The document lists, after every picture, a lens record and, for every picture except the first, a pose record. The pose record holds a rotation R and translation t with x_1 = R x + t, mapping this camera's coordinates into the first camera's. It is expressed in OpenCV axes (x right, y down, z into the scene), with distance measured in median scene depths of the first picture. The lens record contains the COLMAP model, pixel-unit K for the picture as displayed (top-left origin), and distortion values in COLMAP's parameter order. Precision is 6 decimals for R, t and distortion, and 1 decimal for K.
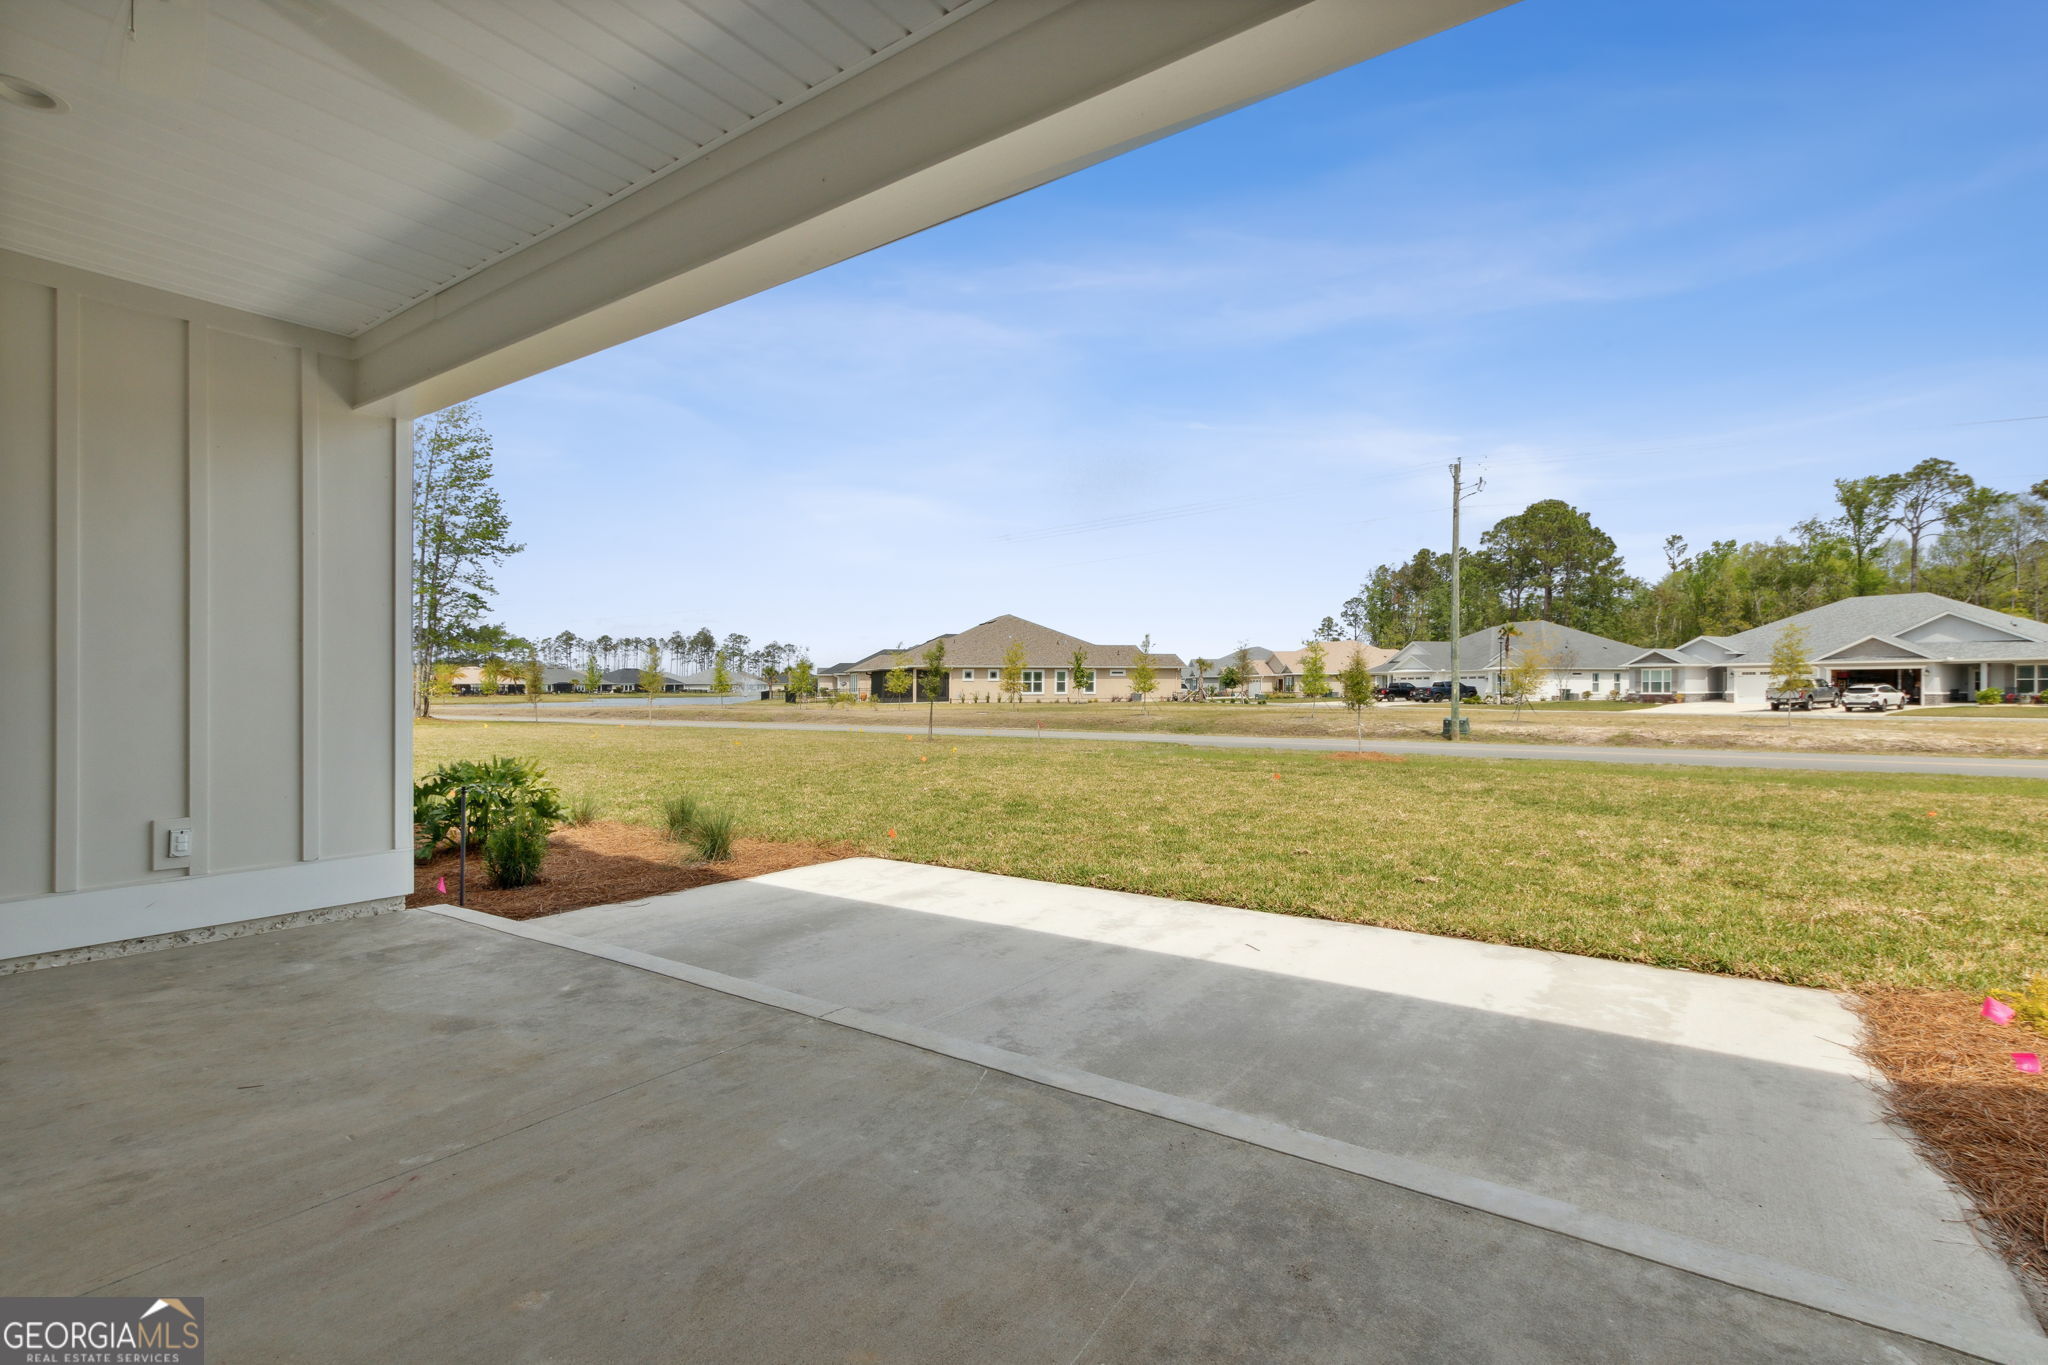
lens RADIAL K [[948.1, 0, 1022.1], [0, 948.1, 692.6], [0, 0, 1]] dist [0.009330, -0.004611]
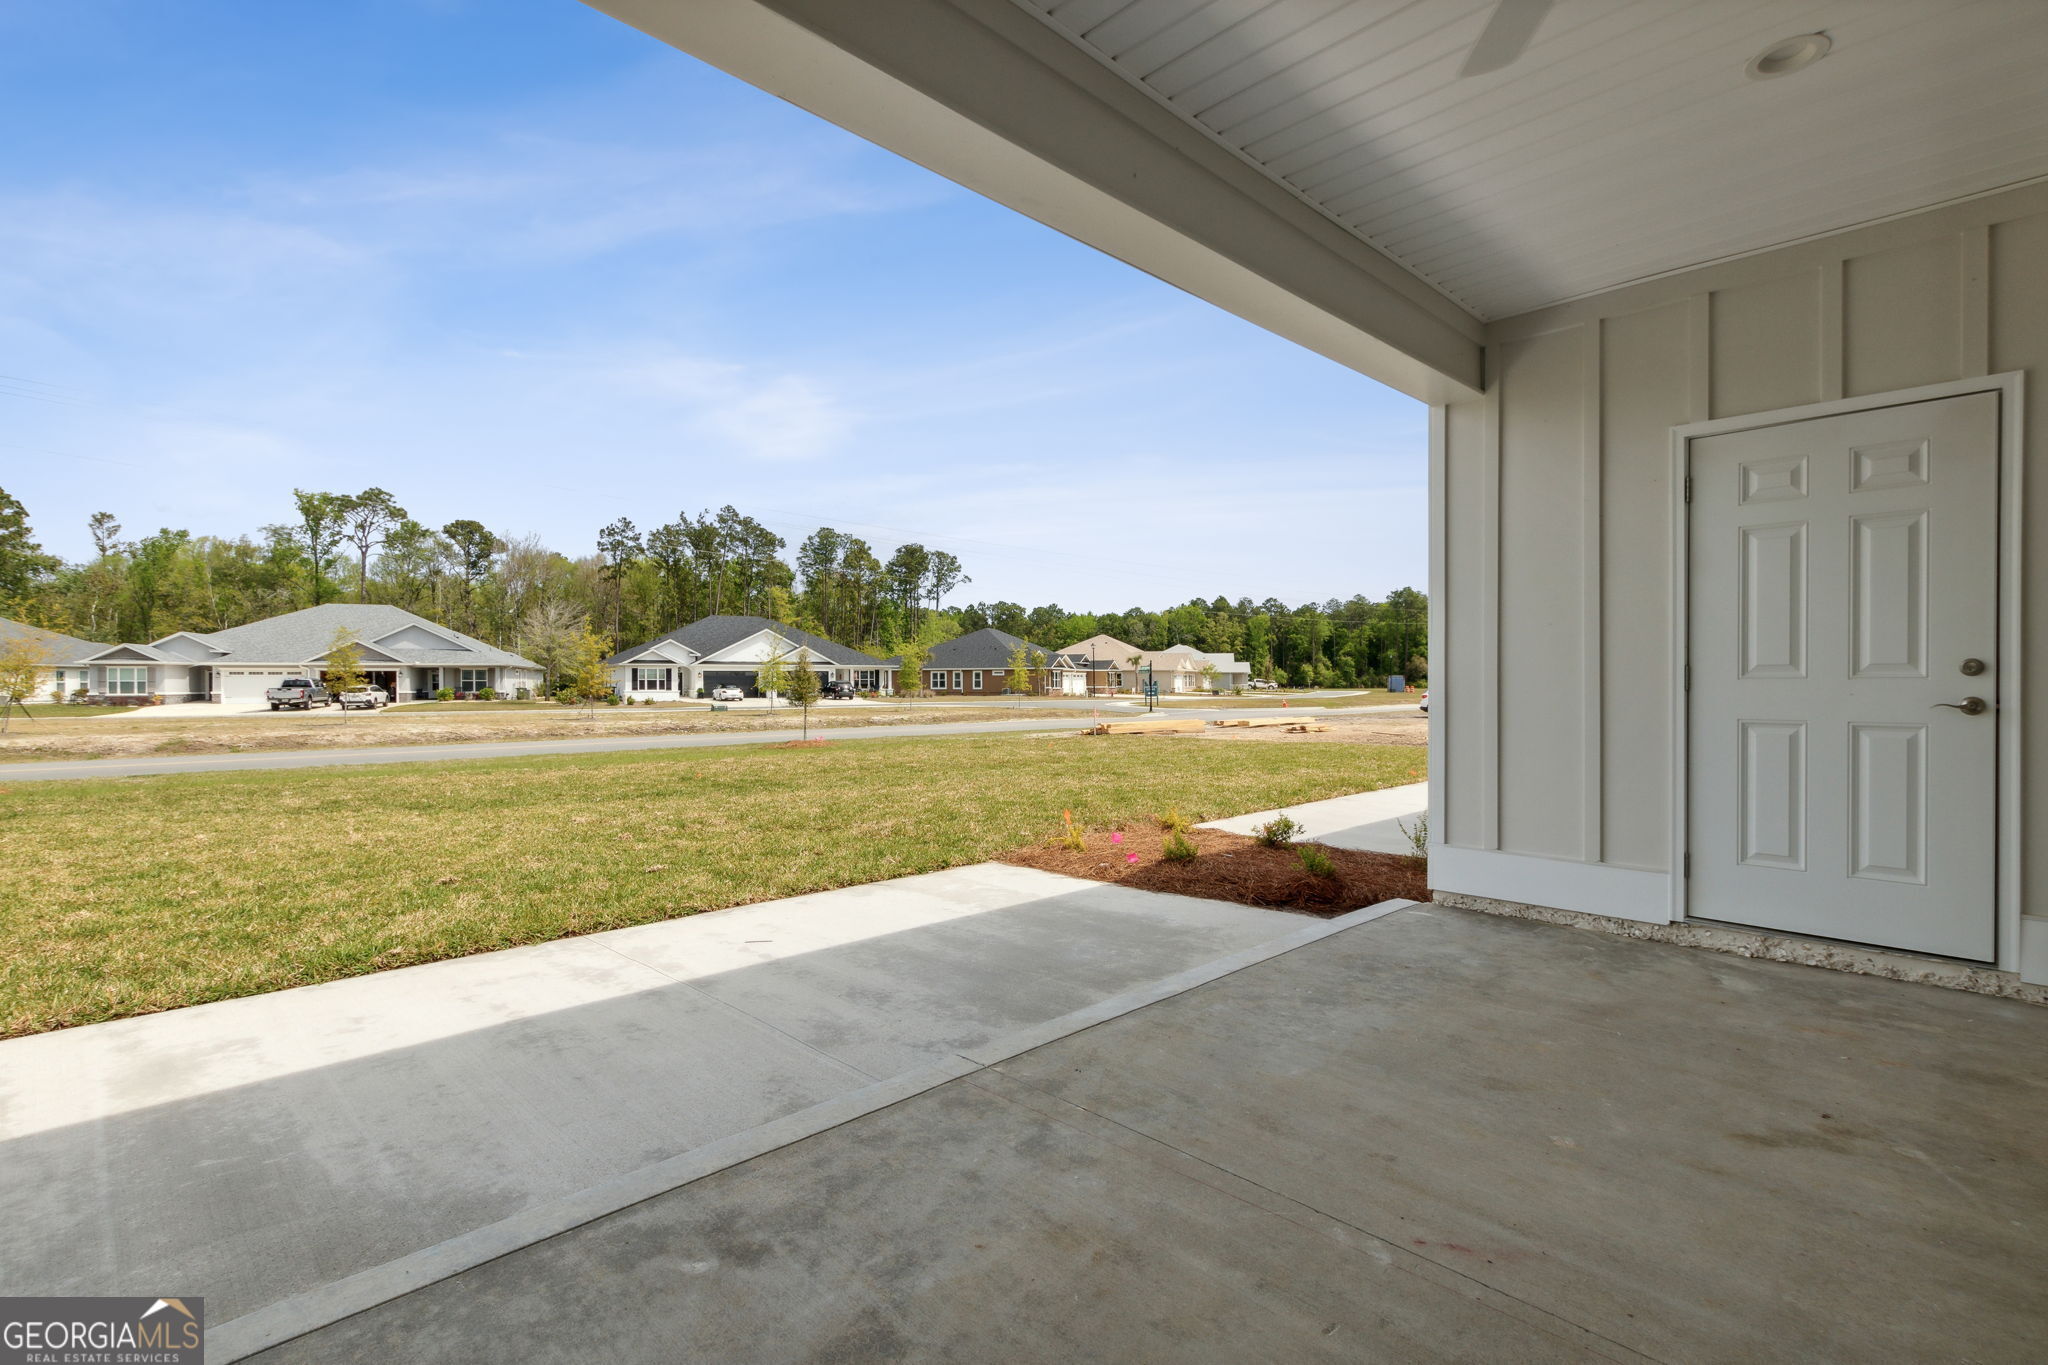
lens RADIAL K [[948.1, 0, 1030.2], [0, 948.1, 681.2], [0, 0, 1]] dist [0.009330, -0.004611]
pose [[0.174920, 0.005042, 0.984570, -0.059273], [0.007082, 0.999955, -0.006379, -0.000017], [-0.984557, 0.008089, 0.174877, 0.045338]]
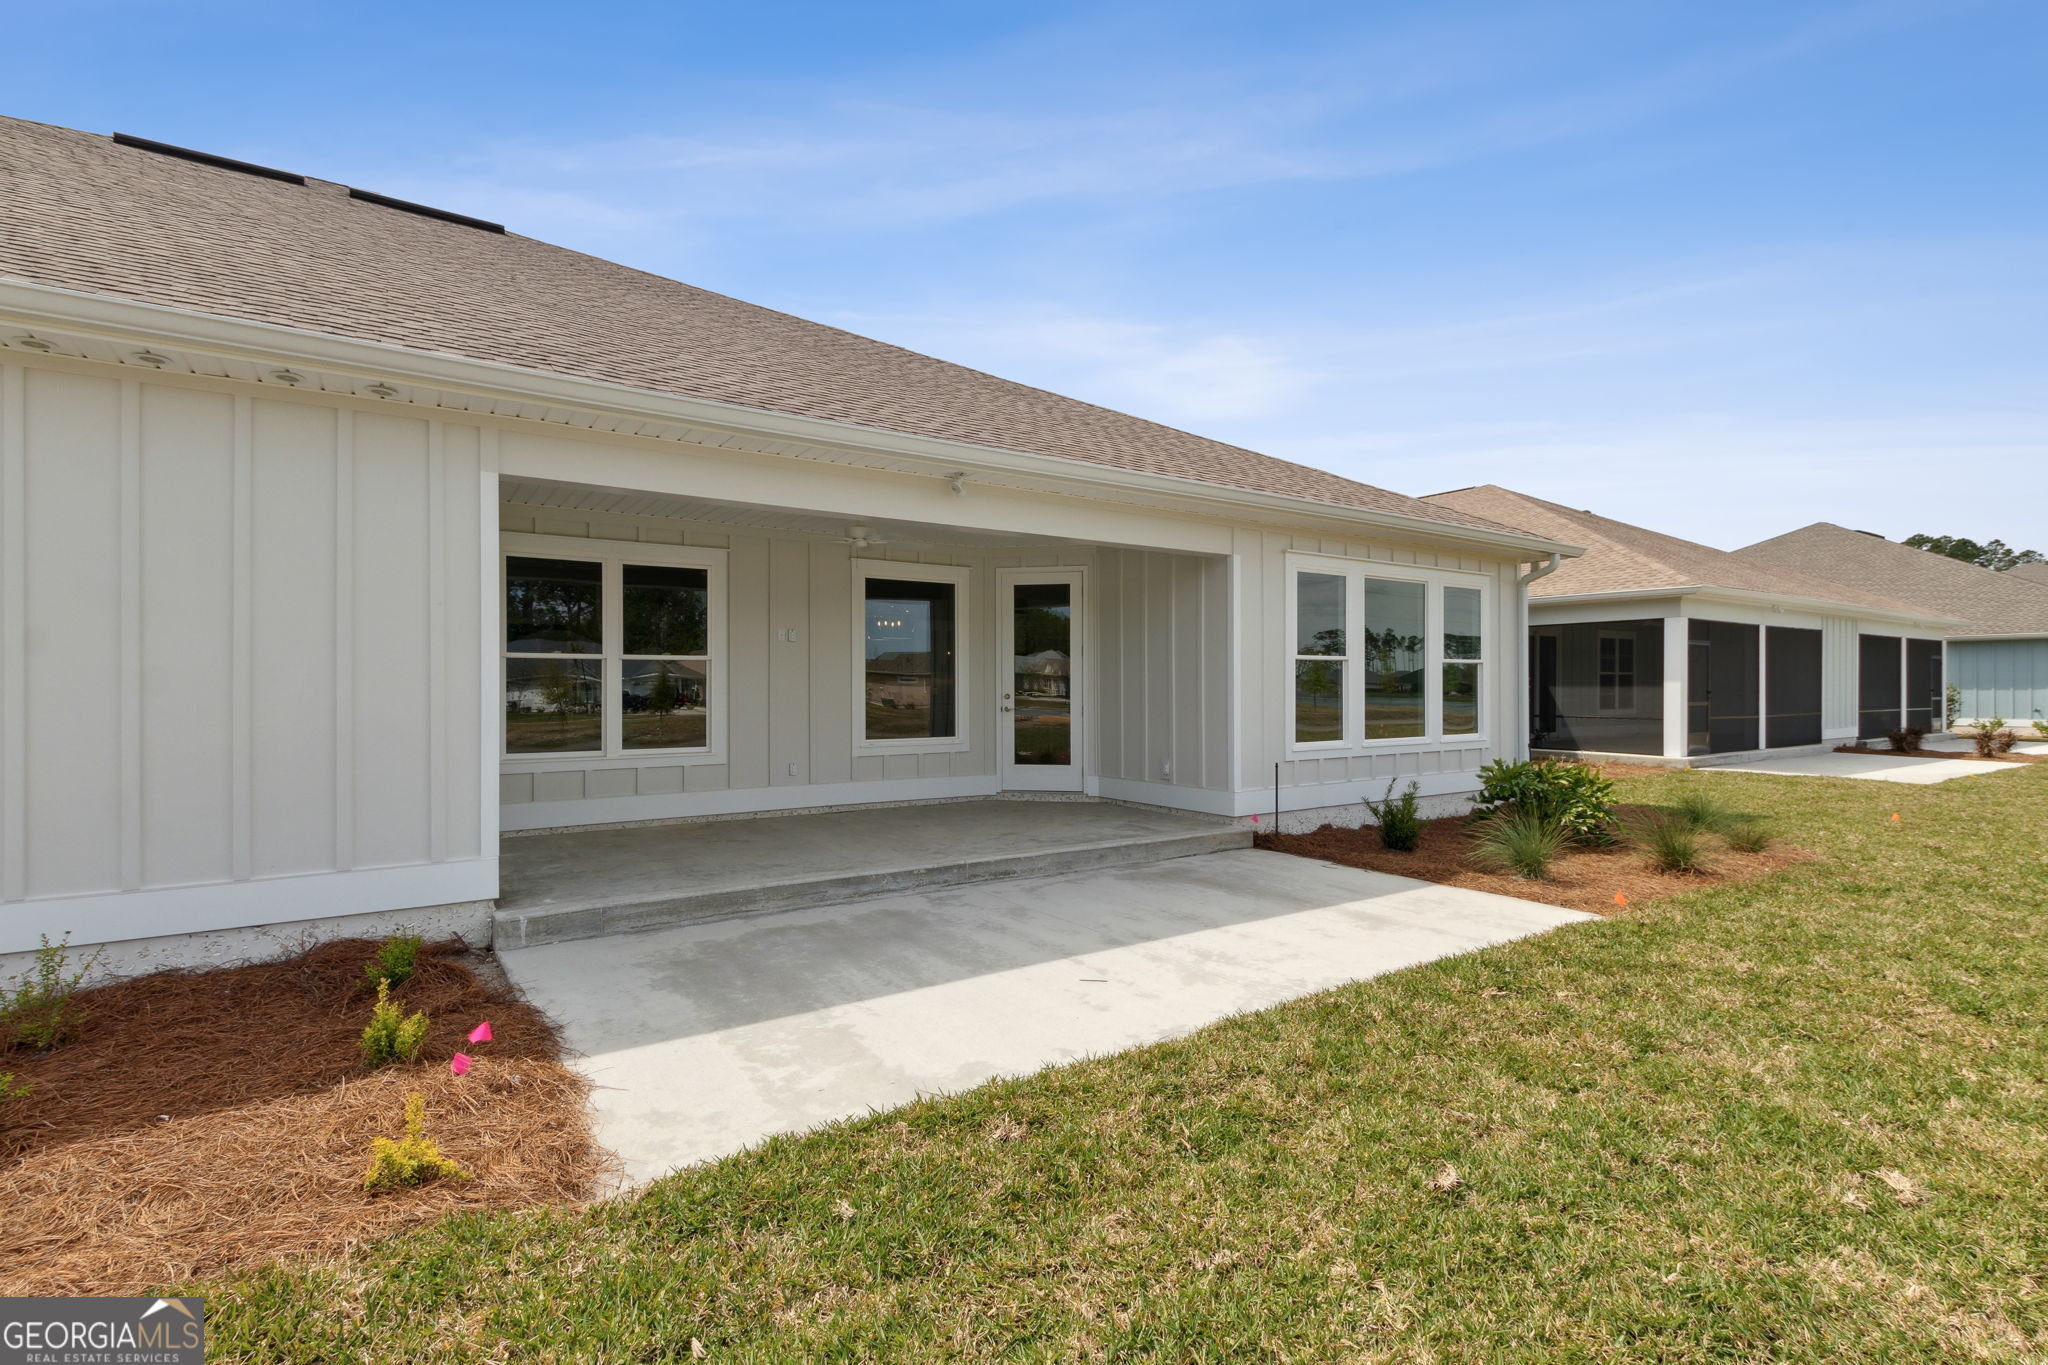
lens RADIAL K [[948.1, 0, 1023.9], [0, 948.1, 678.5], [0, 0, 1]] dist [0.009330, -0.004611]
pose [[-0.352425, -0.005773, -0.935822, 0.100406], [-0.000494, 0.999982, -0.005983, -0.003245], [0.935840, -0.001647, -0.352422, 0.108024]]
